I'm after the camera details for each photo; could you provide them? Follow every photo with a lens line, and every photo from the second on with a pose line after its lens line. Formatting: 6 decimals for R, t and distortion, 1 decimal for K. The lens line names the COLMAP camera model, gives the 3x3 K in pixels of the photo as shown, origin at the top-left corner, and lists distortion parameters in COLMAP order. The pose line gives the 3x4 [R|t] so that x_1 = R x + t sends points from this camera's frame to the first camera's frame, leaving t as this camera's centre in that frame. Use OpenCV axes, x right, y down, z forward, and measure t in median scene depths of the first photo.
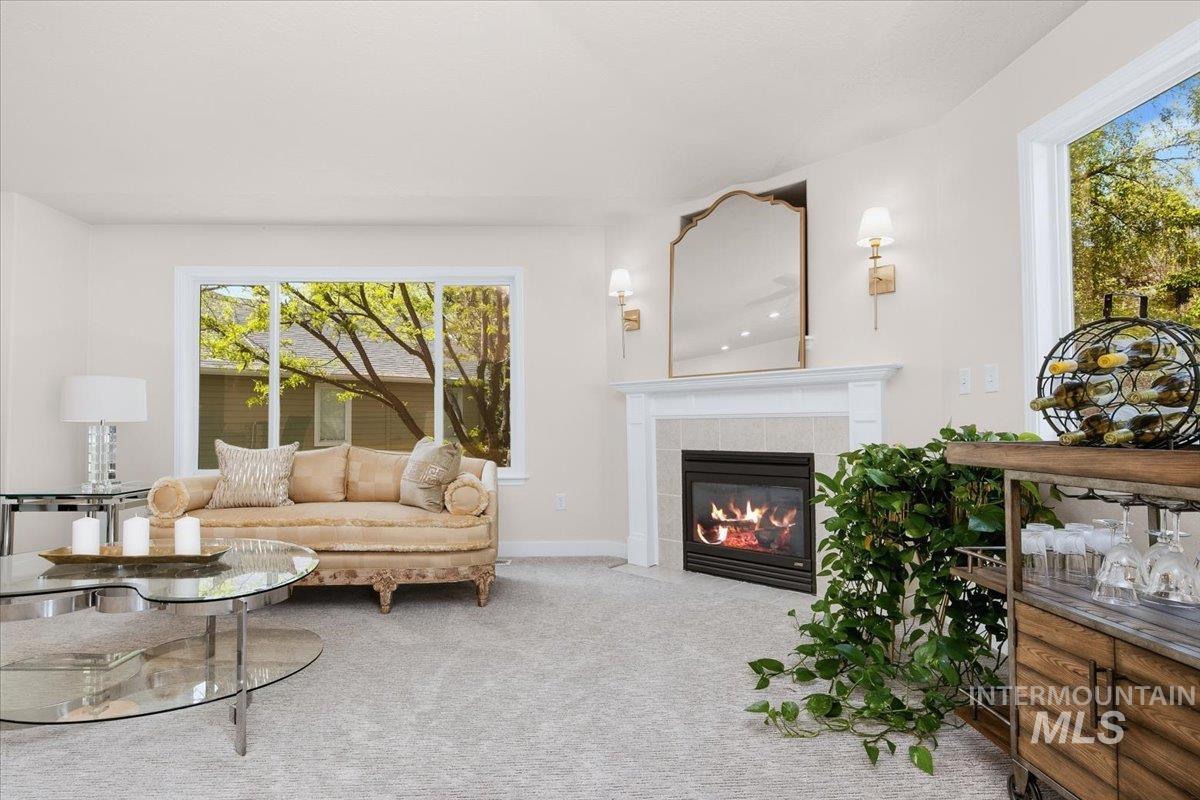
lens RADIAL K [[605.6, 0, 600.0], [0, 605.6, 400.0], [0, 0, 1]] dist [0.000497, 0.000137]
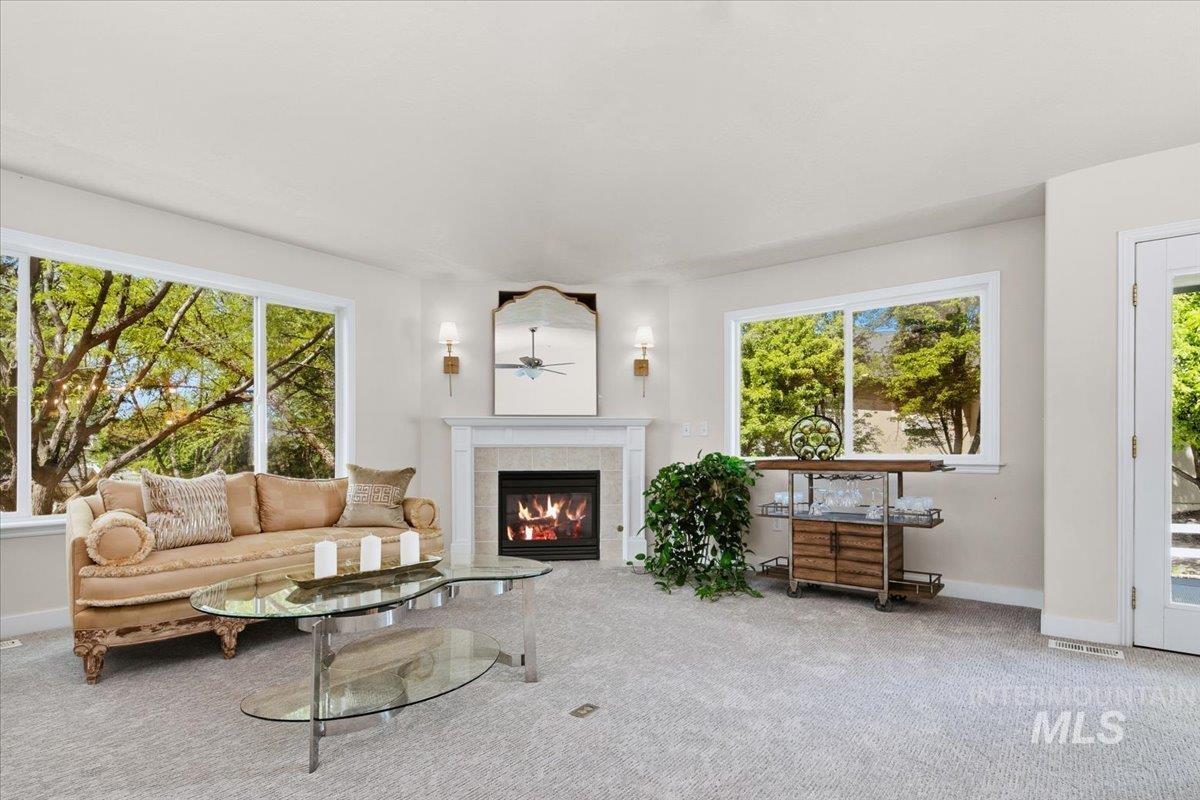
lens RADIAL K [[606.4, 0, 598.3], [0, 606.4, 442.8], [0, 0, 1]] dist [-0.000526, -0.000125]
pose [[0.644329, 0.010210, 0.764681, -0.733774], [-0.029875, 0.999484, 0.011828, -0.000773], [-0.764165, -0.030465, 0.644301, -0.009535]]
